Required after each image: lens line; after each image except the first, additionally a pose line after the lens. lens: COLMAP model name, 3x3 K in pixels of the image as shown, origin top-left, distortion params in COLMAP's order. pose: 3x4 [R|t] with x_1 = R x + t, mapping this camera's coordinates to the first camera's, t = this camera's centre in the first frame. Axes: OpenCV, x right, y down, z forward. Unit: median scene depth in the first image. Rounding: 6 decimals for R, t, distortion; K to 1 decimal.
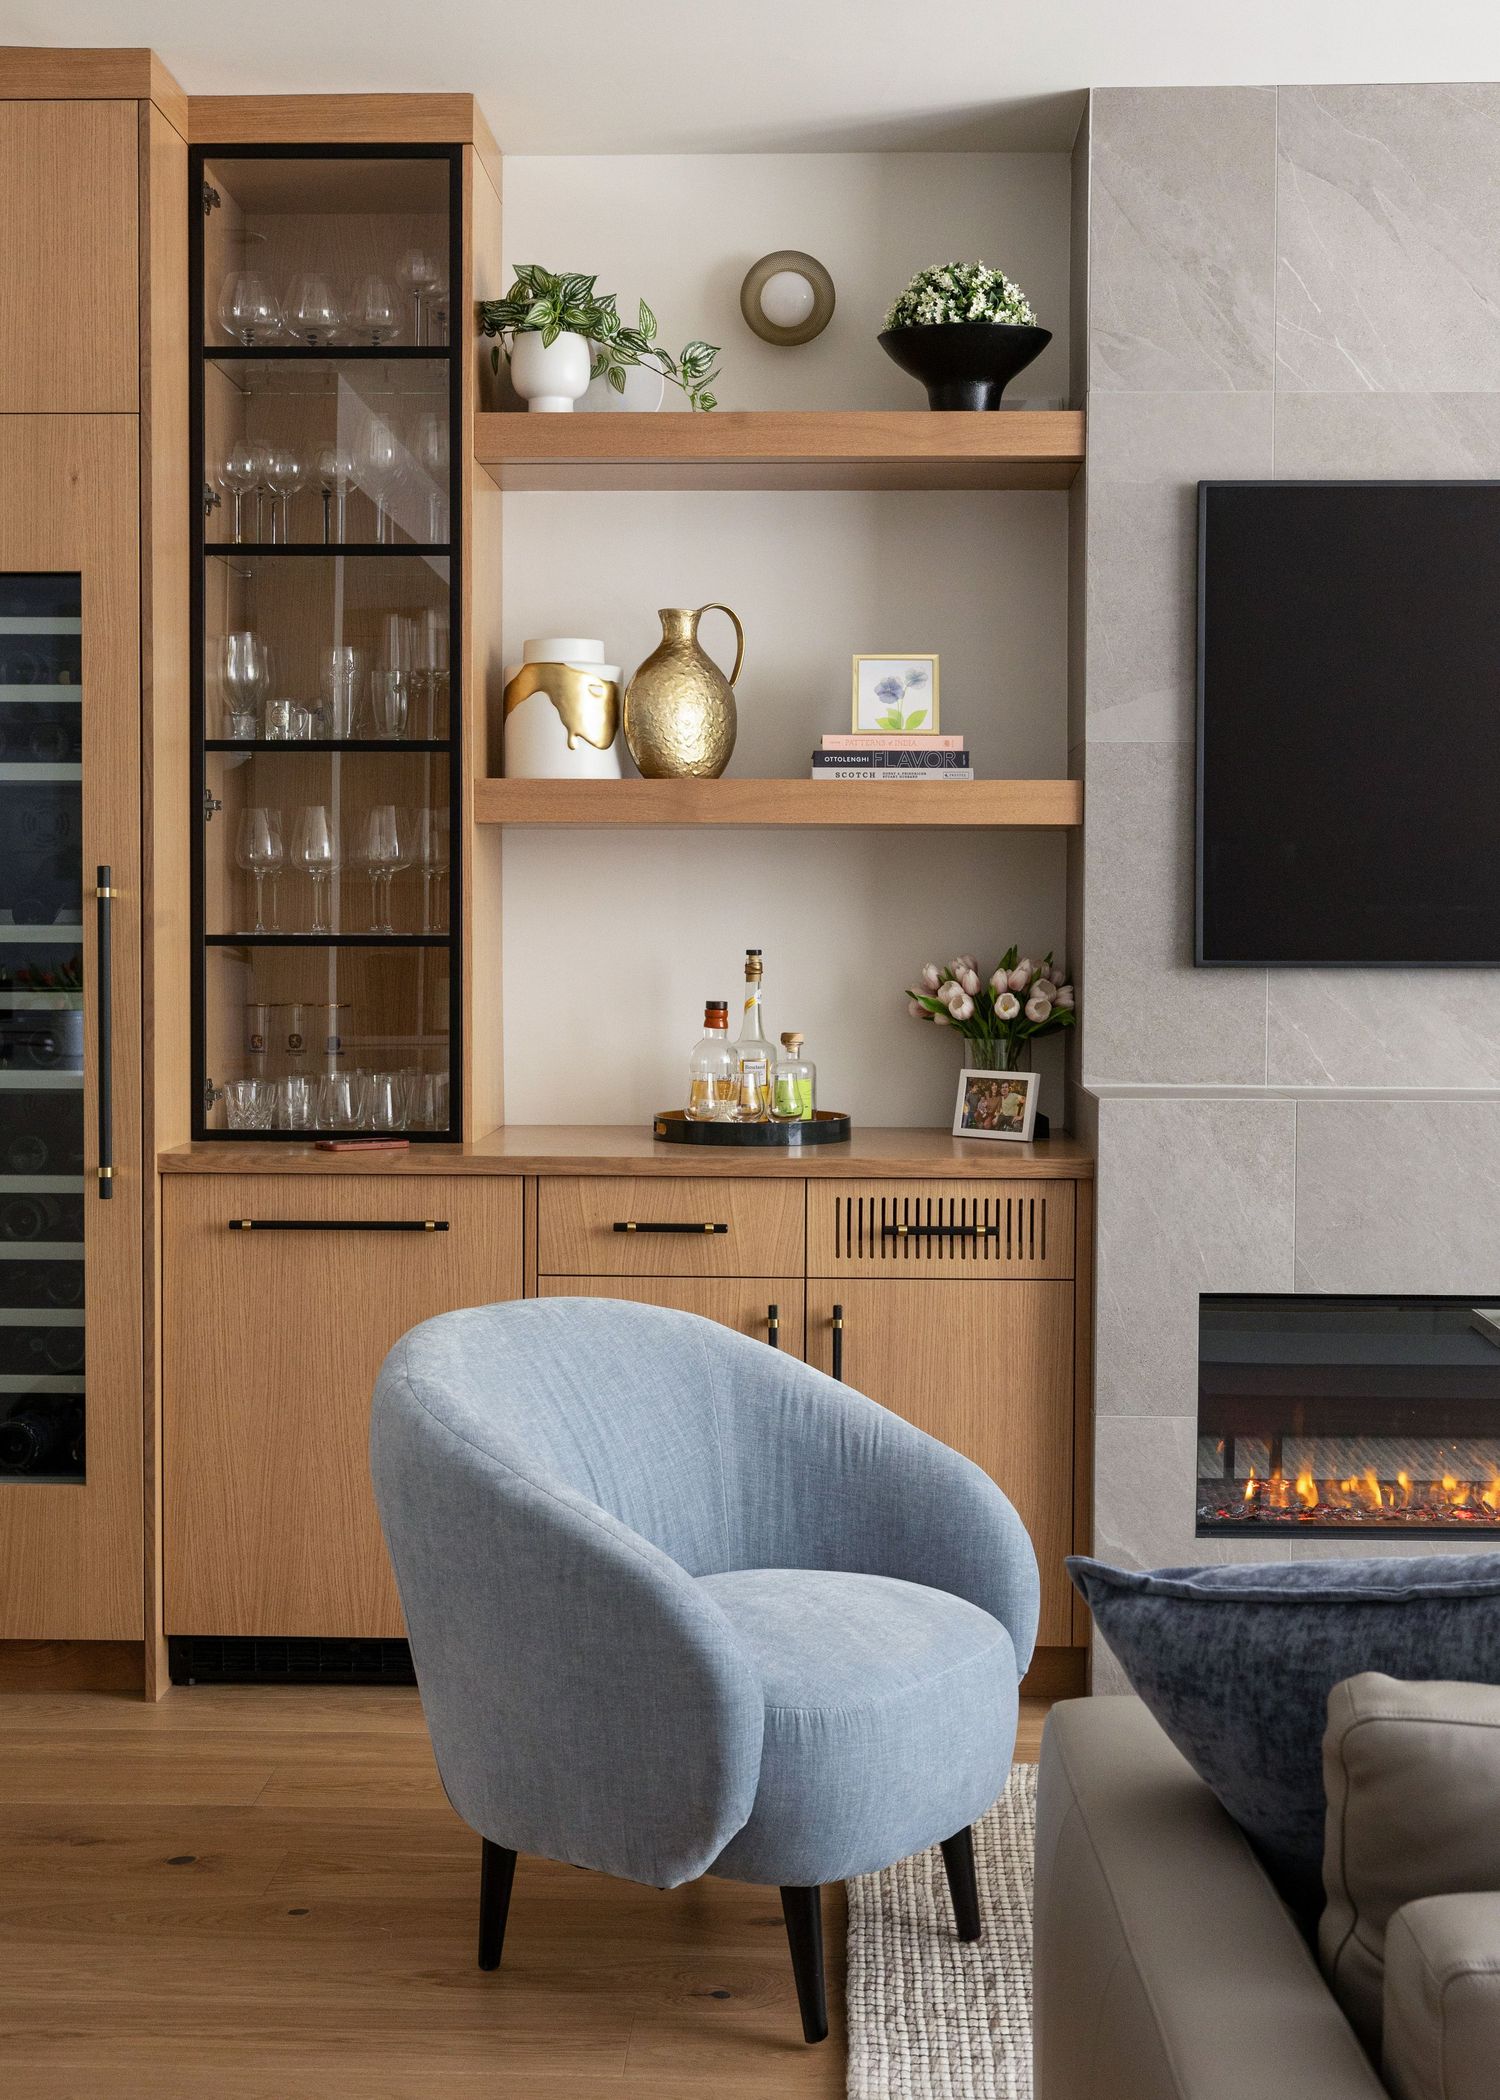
lens RADIAL K [[2156.6, 0, 750.0], [0, 2156.6, 1050.0], [0, 0, 1]] dist [-0.016273, 0.023394]
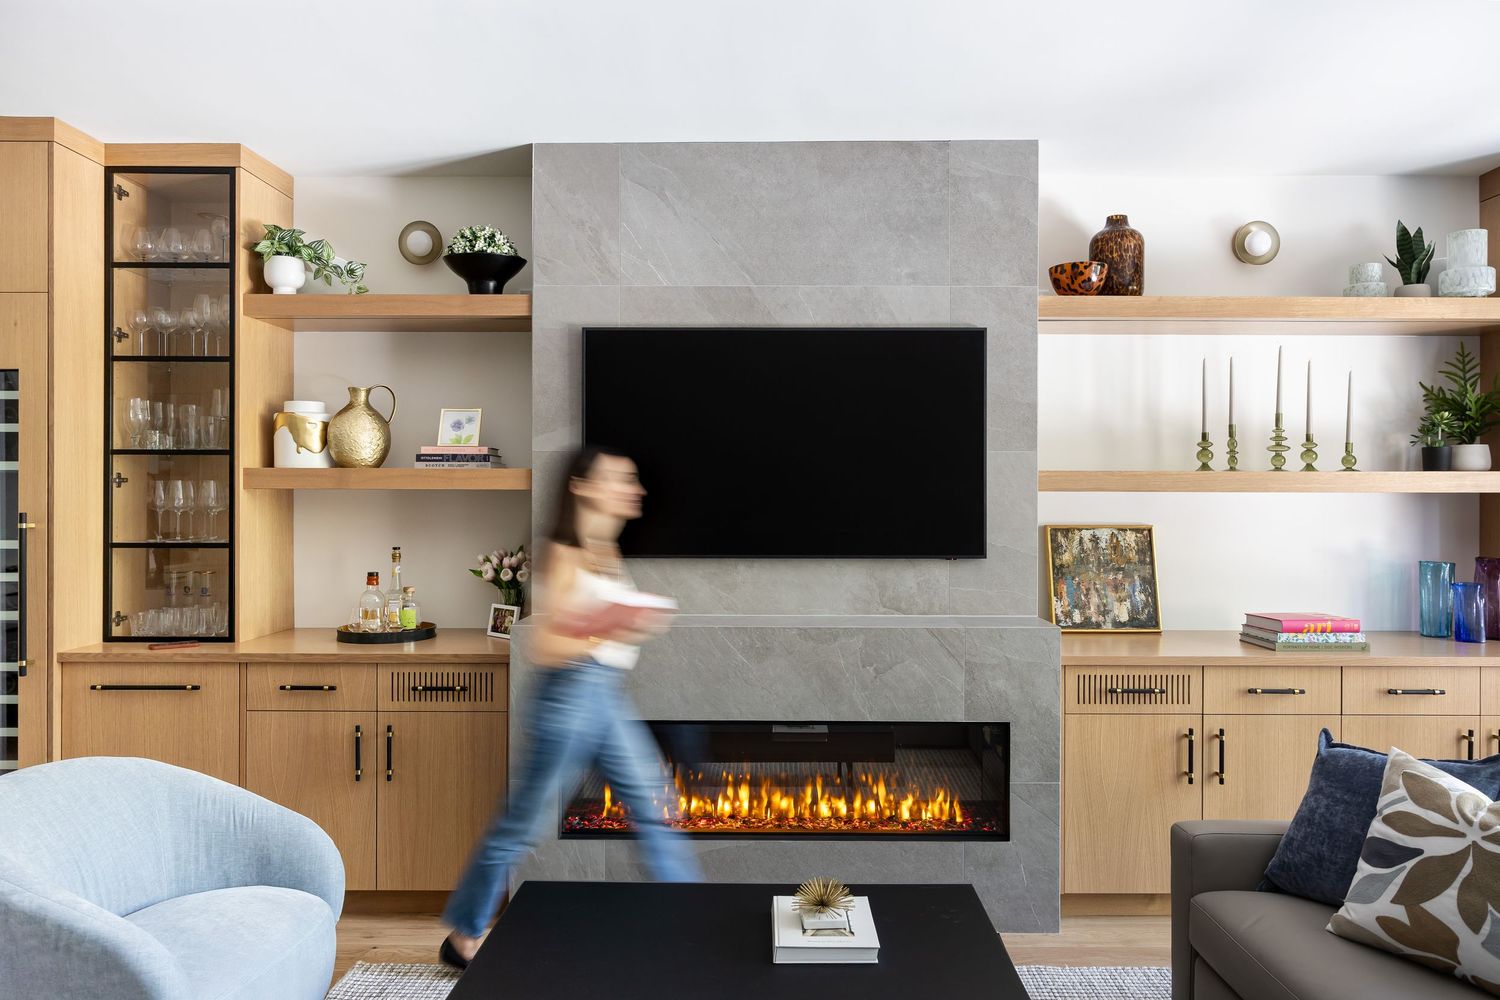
lens RADIAL K [[820.7, 0, 753.6], [0, 820.7, 524.8], [0, 0, 1]] dist [0.000105, 0.000750]
pose [[0.999664, -0.002401, 0.025806, 0.347612], [0.003142, 0.999583, -0.028693, -0.046217], [-0.025727, 0.028764, 0.999255, 0.192720]]
